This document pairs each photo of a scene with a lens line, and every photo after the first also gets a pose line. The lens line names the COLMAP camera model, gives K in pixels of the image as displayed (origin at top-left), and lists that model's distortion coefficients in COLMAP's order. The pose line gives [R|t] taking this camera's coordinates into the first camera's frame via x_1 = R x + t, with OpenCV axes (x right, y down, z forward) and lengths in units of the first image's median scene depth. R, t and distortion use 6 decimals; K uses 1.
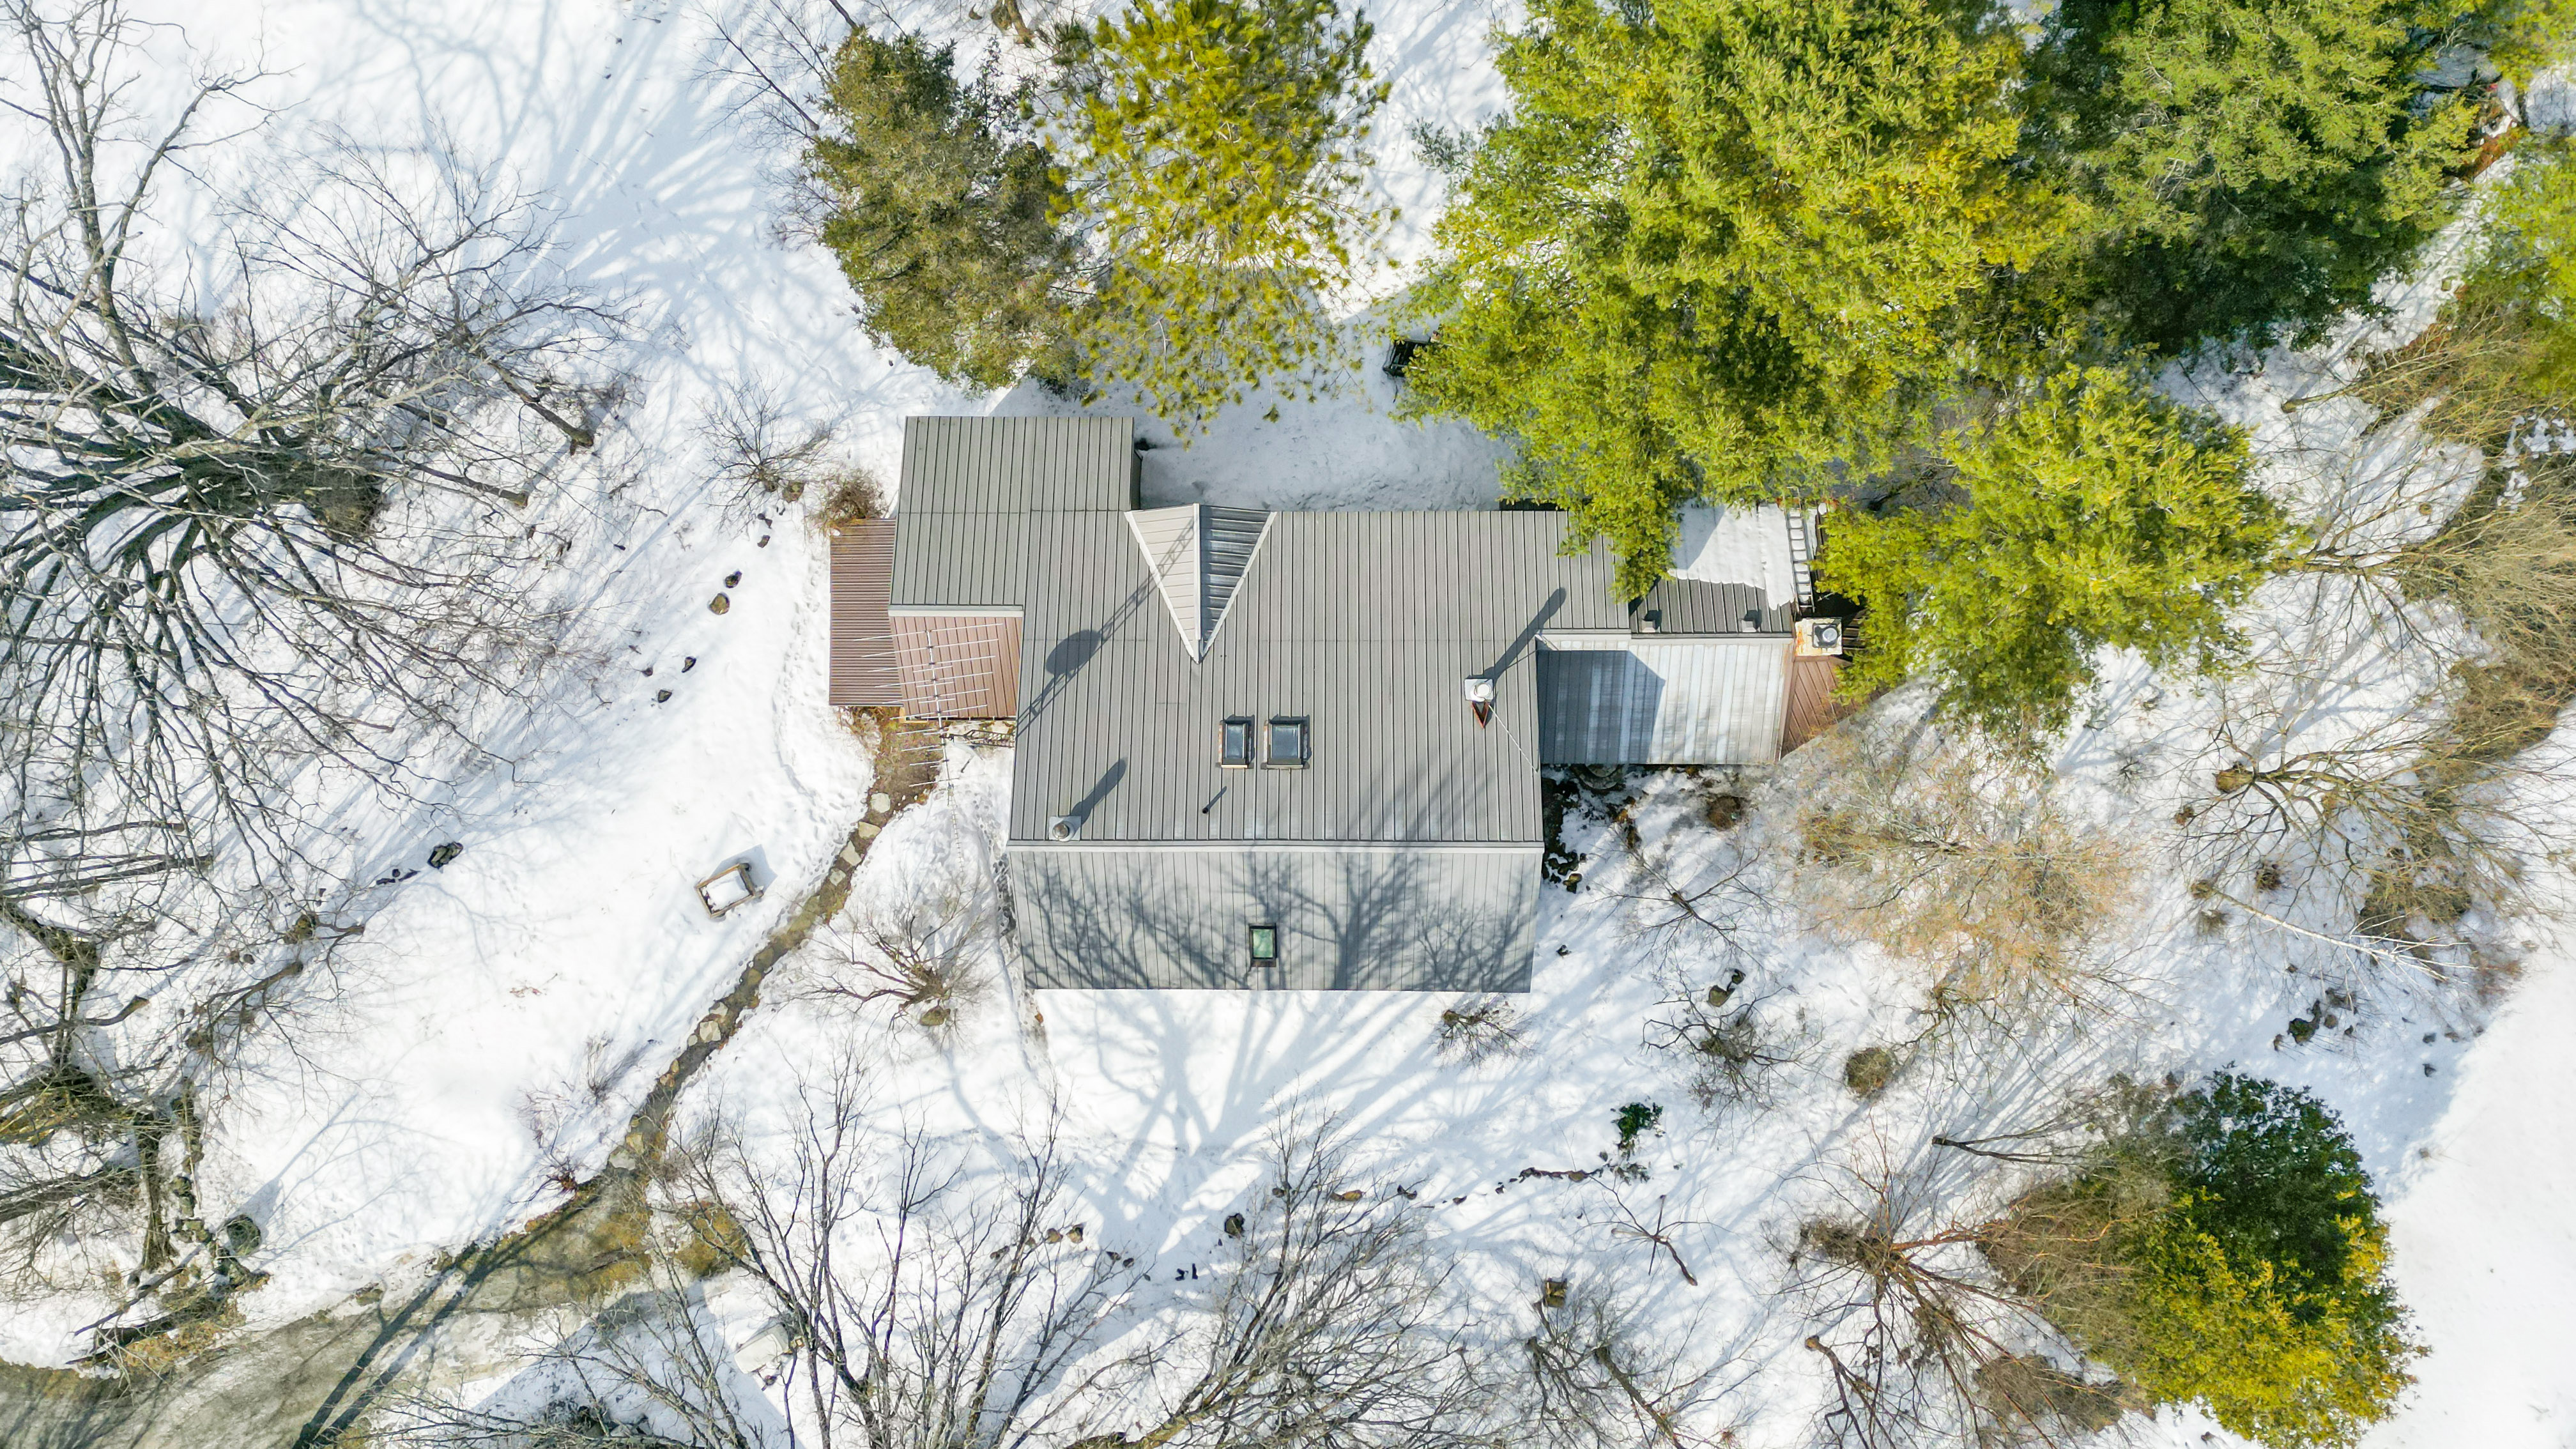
lens RADIAL K [[1848.8, 0, 1288.0], [0, 1848.8, 724.5], [0, 0, 1]] dist [0.078875, -0.068130]
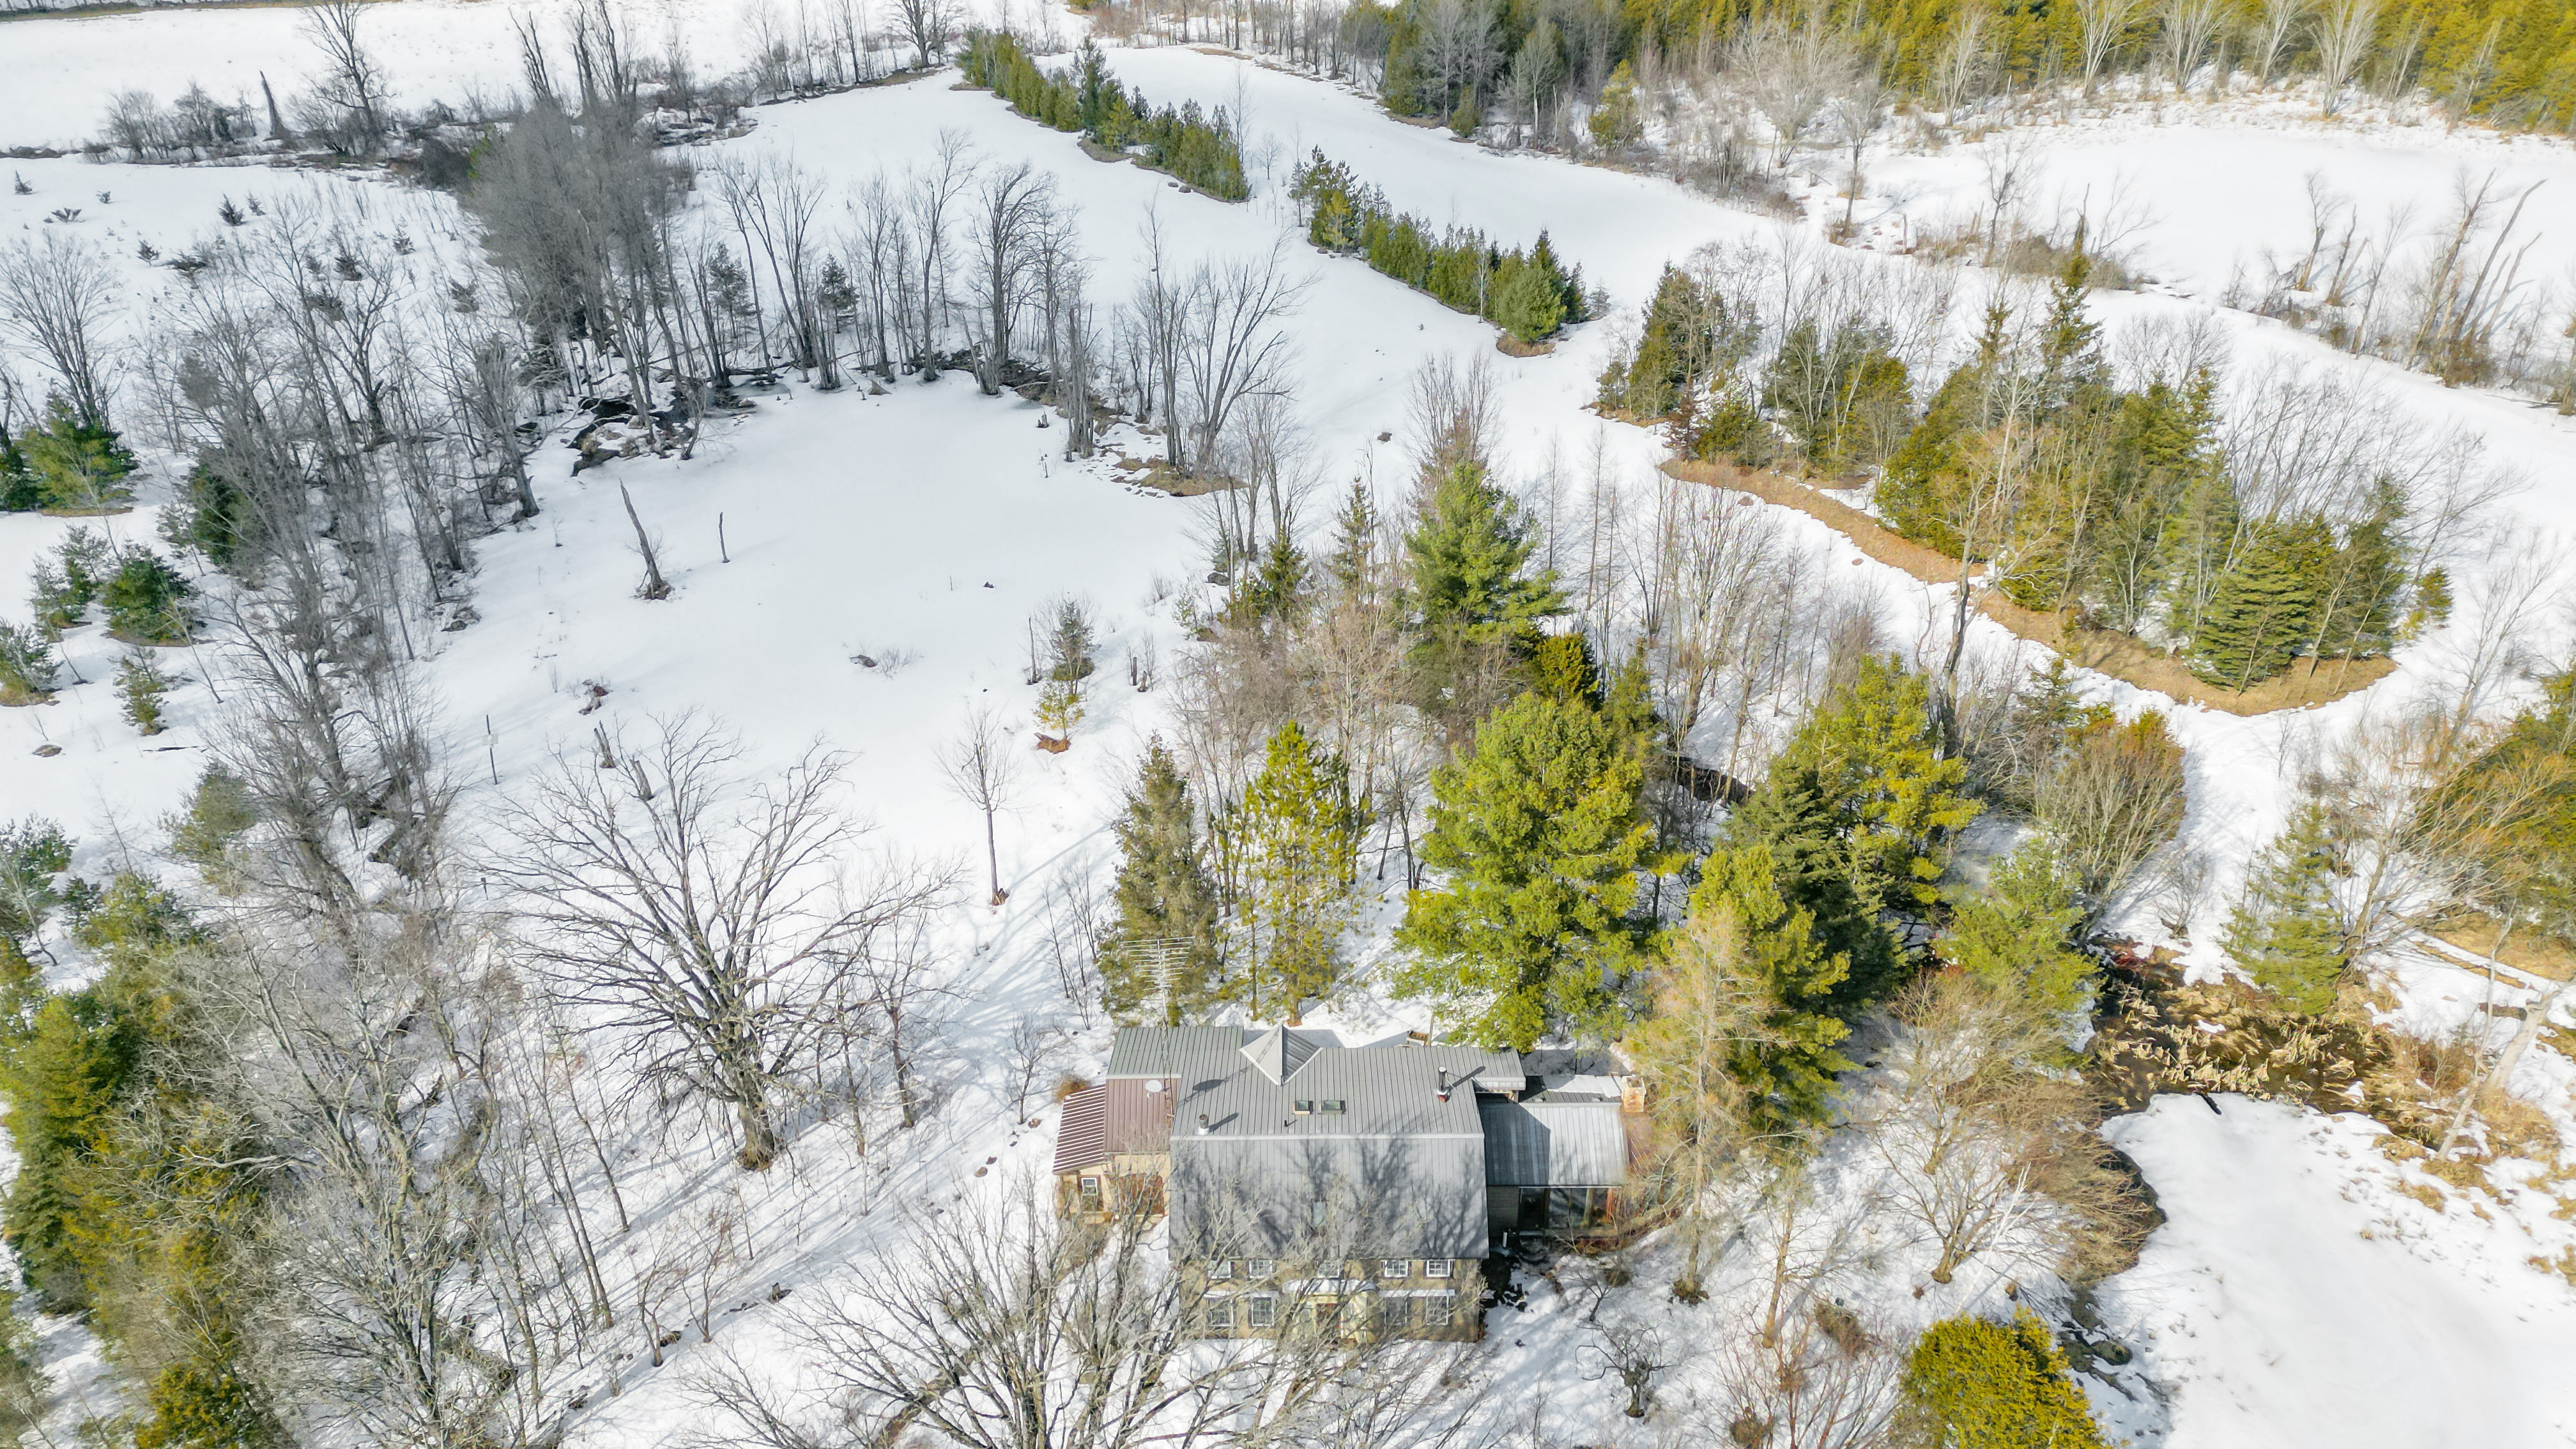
lens RADIAL K [[1848.8, 0, 1288.0], [0, 1848.8, 724.5], [0, 0, 1]] dist [0.078875, -0.068130]
pose [[0.999629, 0.001021, -0.027222, 0.007954], [-0.022844, 0.575767, -0.817295, 1.154239], [0.014839, 0.817613, 0.575577, -0.283242]]
